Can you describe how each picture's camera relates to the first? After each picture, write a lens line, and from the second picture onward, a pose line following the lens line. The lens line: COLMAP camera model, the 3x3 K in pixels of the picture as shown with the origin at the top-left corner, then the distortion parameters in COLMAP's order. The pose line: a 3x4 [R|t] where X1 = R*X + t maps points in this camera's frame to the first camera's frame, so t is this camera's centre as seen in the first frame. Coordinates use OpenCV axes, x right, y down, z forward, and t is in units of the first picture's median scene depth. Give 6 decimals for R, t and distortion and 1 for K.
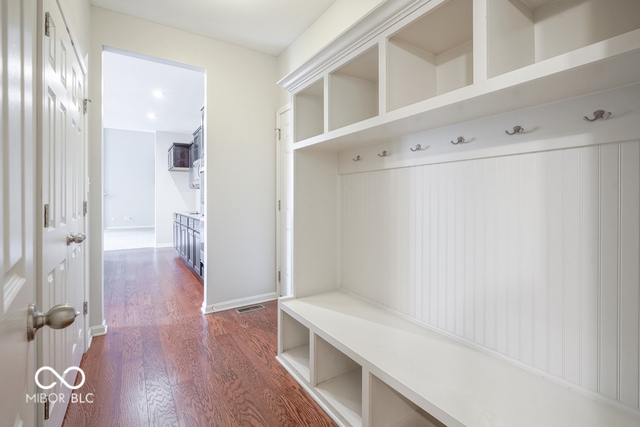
lens RADIAL K [[294.0, 0, 320.5], [0, 294.0, 206.7], [0, 0, 1]] dist [-0.001929, 0.000248]
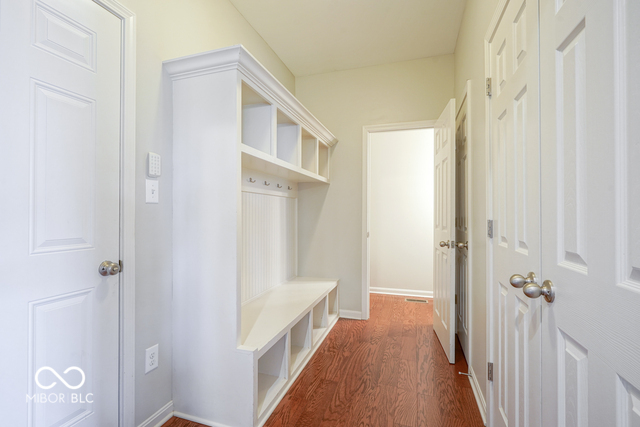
lens RADIAL K [[294.0, 0, 317.1], [0, 294.0, 211.6], [0, 0, 1]] dist [-0.001929, 0.000248]
pose [[-0.628304, -0.000115, 0.777968, -0.281028], [0.007493, 0.999953, 0.006200, -0.013693], [-0.777932, 0.009725, -0.628273, 0.462299]]
